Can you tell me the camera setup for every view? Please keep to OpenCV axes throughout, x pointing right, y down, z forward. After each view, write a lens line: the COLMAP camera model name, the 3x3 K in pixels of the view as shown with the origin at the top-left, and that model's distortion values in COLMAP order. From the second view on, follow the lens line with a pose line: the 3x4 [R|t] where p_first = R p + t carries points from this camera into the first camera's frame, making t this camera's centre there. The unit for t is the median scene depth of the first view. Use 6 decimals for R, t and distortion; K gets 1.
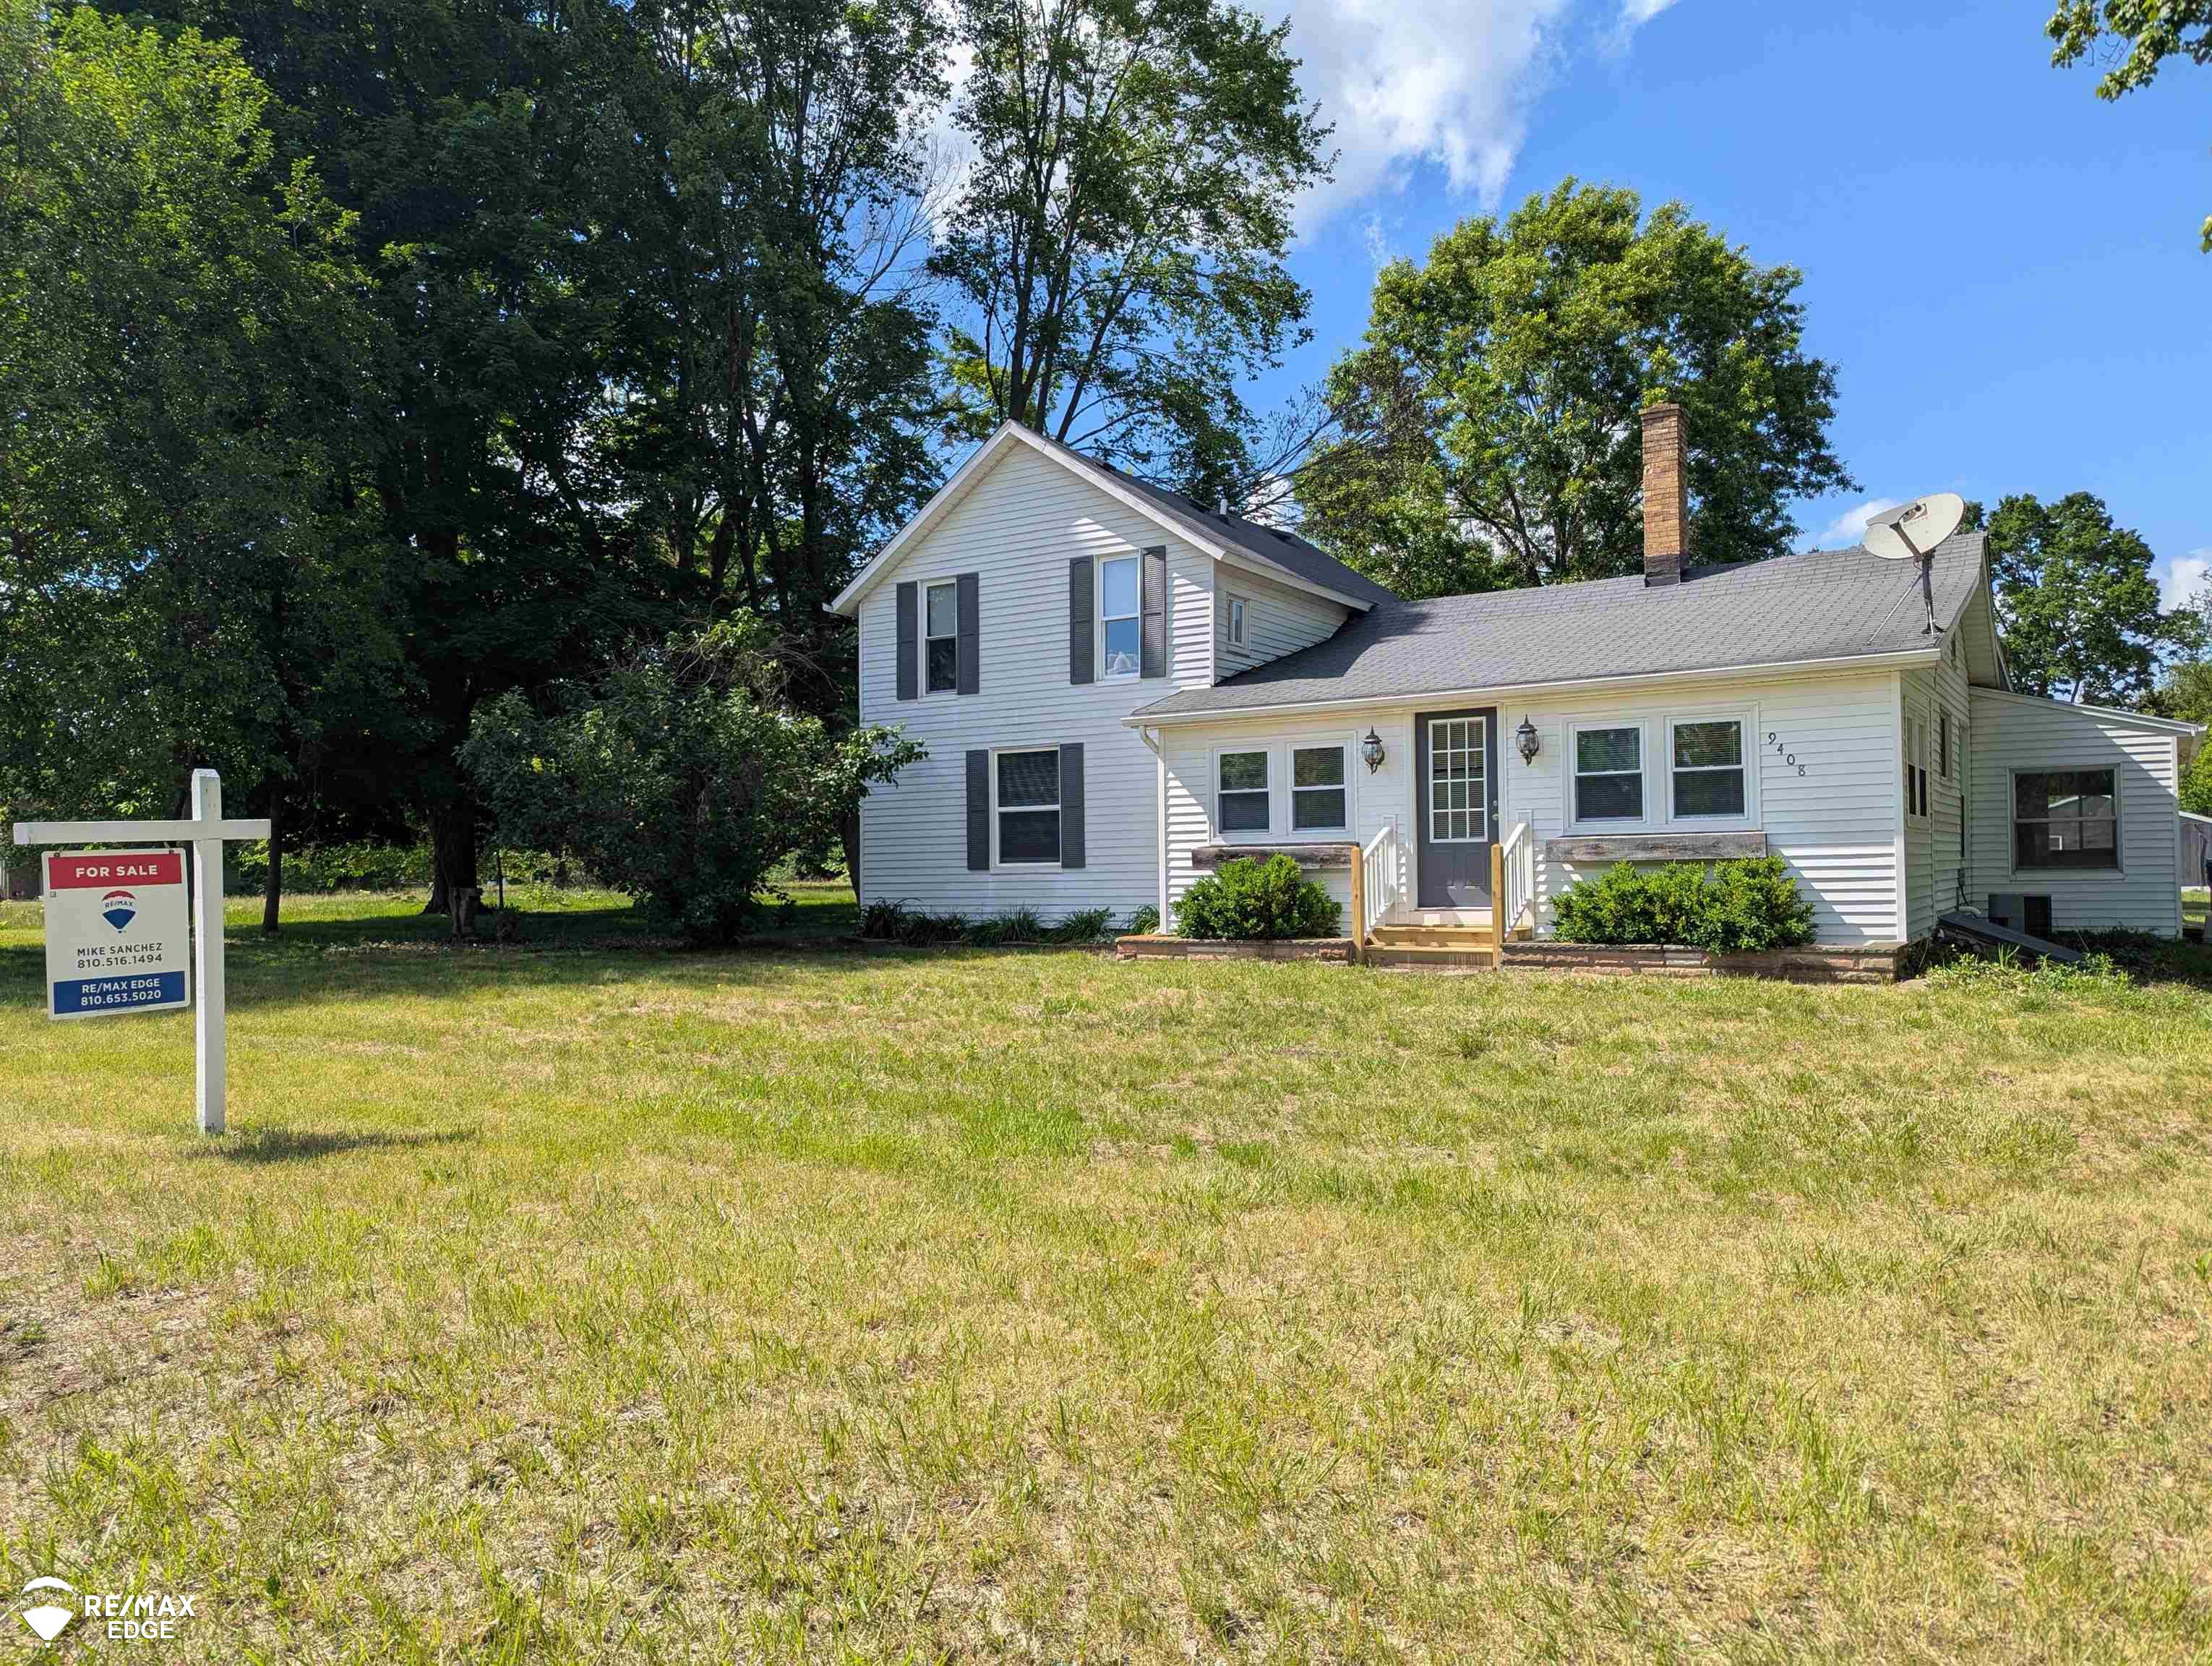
lens RADIAL K [[1585.5, 0, 1070.2], [0, 1585.5, 833.3], [0, 0, 1]] dist [0.004267, 0.002079]
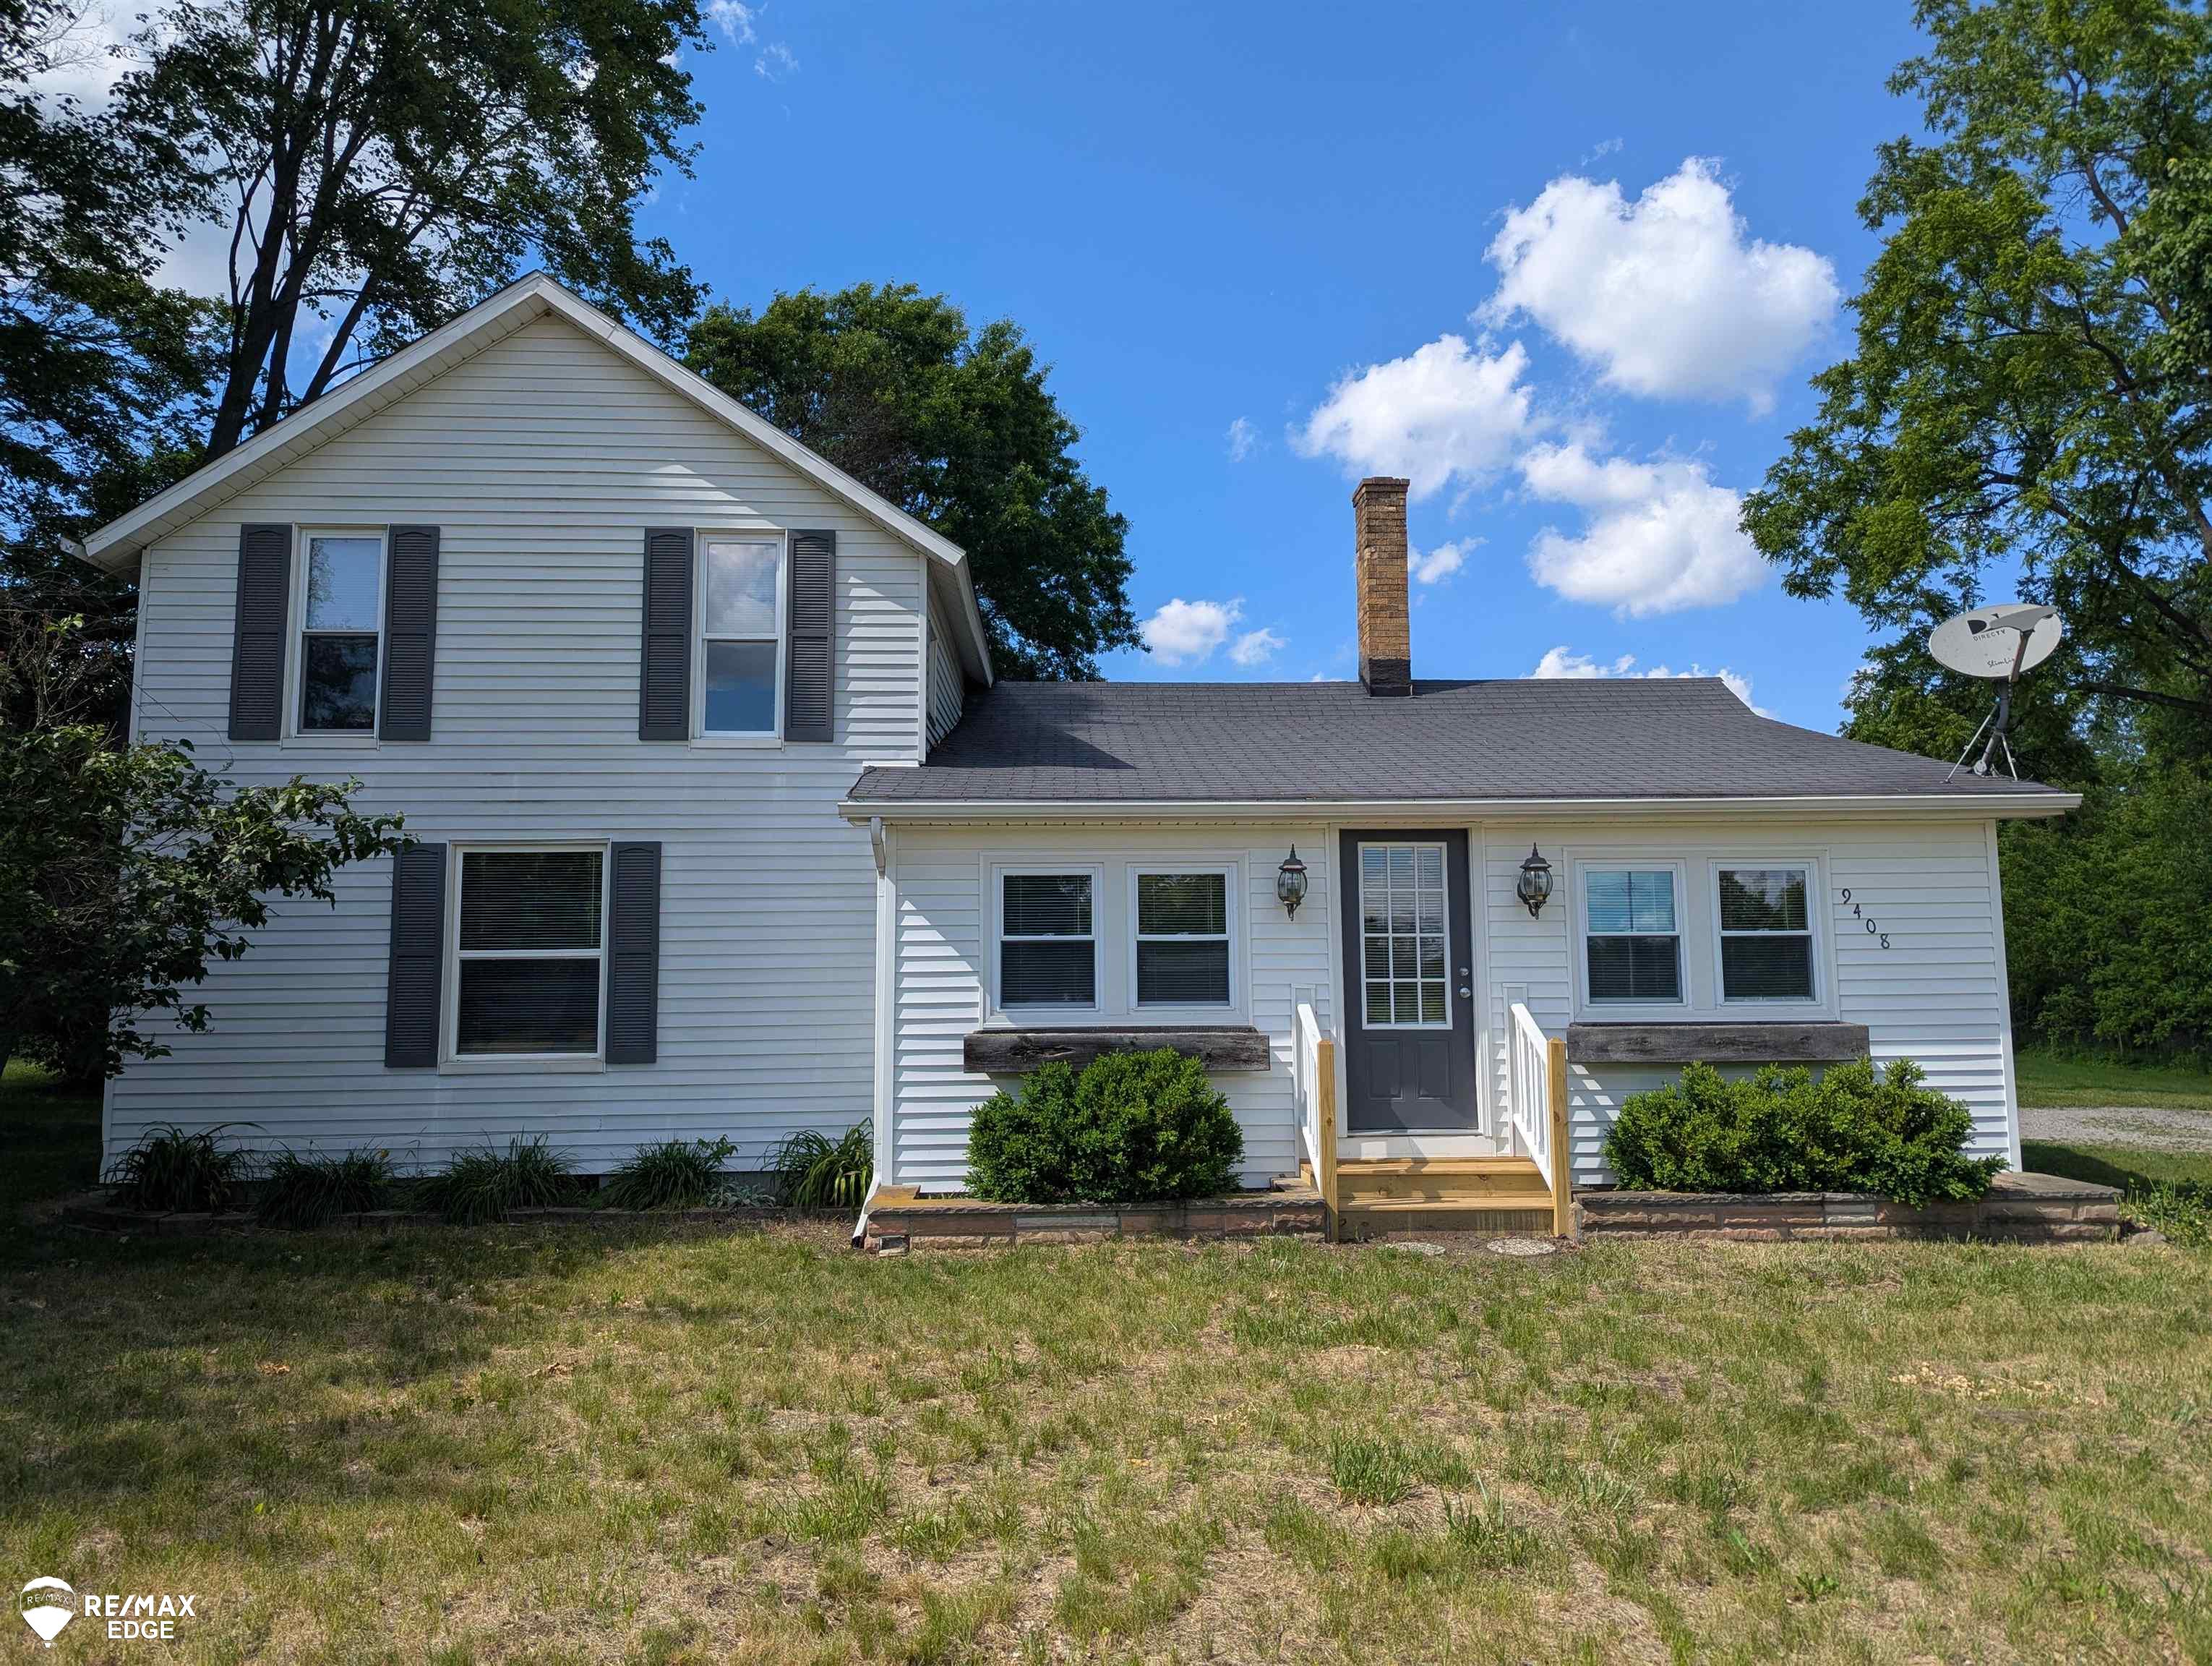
lens RADIAL K [[1558.2, 0, 1133.3], [0, 1558.2, 821.7], [0, 0, 1]] dist [0.069126, -0.061946]
pose [[0.796285, 0.076805, 0.600026, -0.211401], [-0.017917, 0.994466, -0.103517, -0.009355], [-0.604656, 0.071679, 0.793255, 0.478711]]
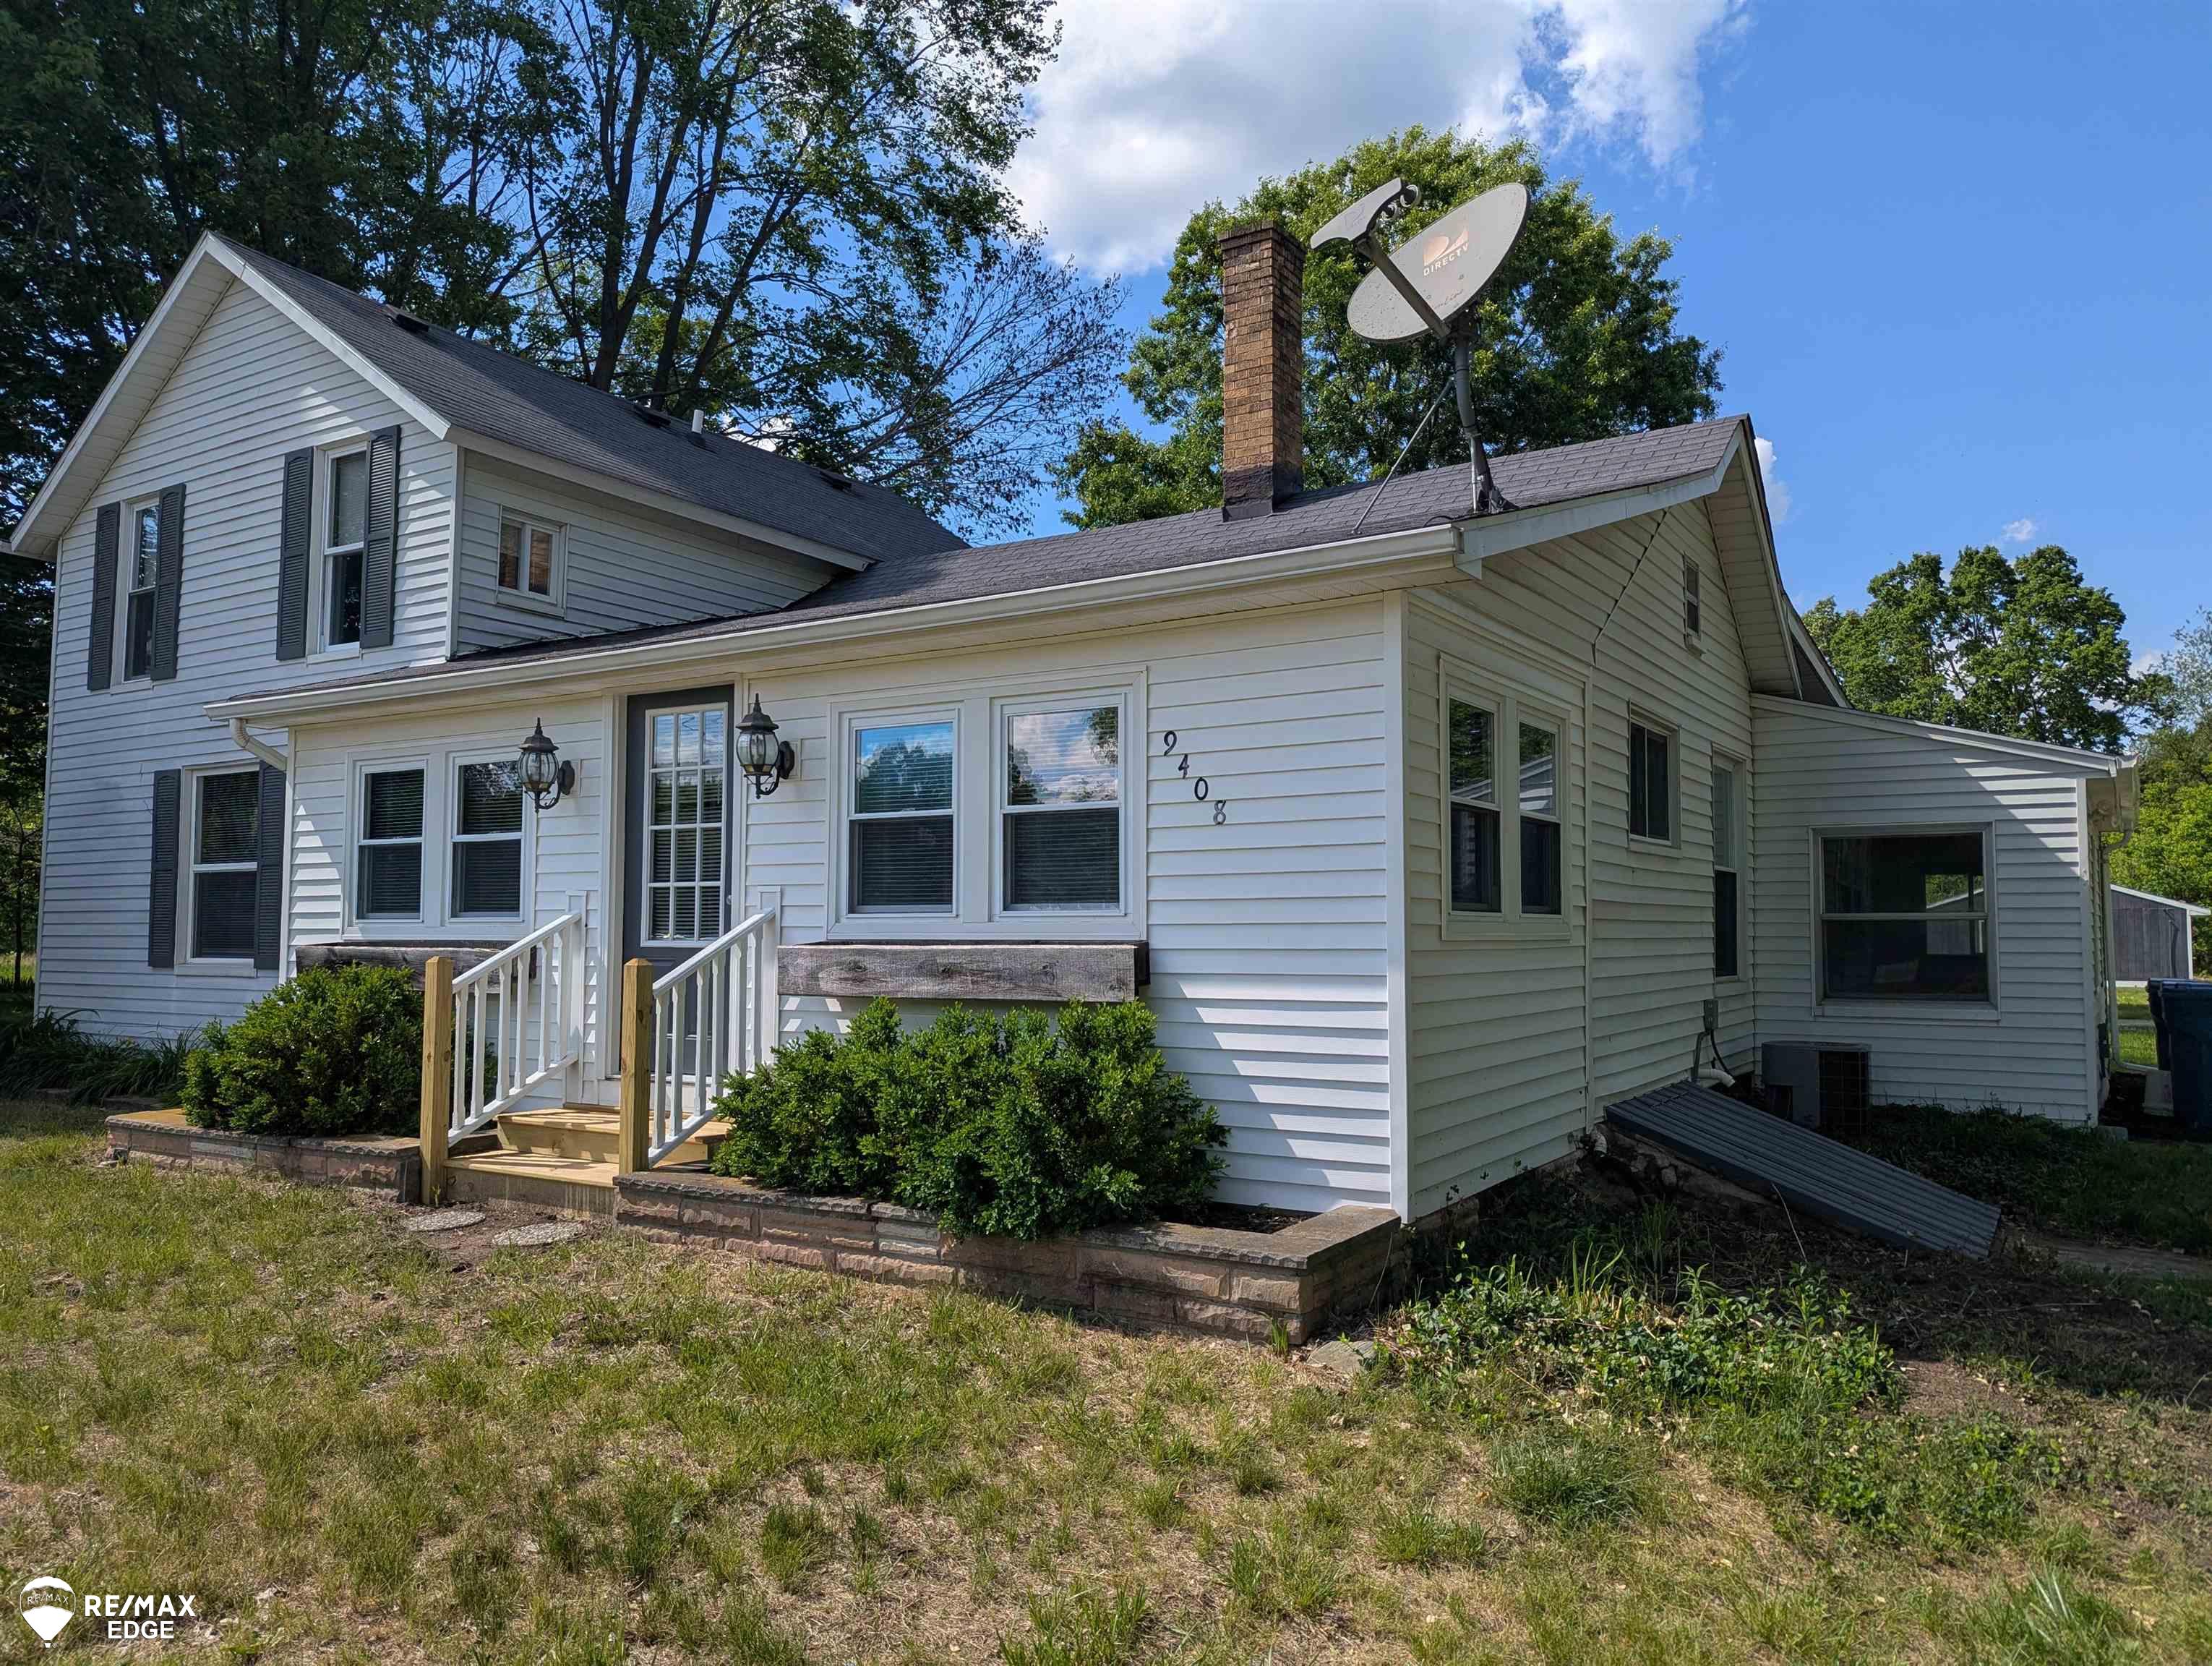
lens RADIAL K [[1566.8, 0, 1111.6], [0, 1566.8, 838.9], [0, 0, 1]] dist [0.069781, -0.063652]
pose [[0.999504, 0.017690, 0.026058, 0.323445], [-0.016778, 0.999253, -0.034811, -0.012144], [-0.026654, 0.034356, 0.999054, 0.425348]]
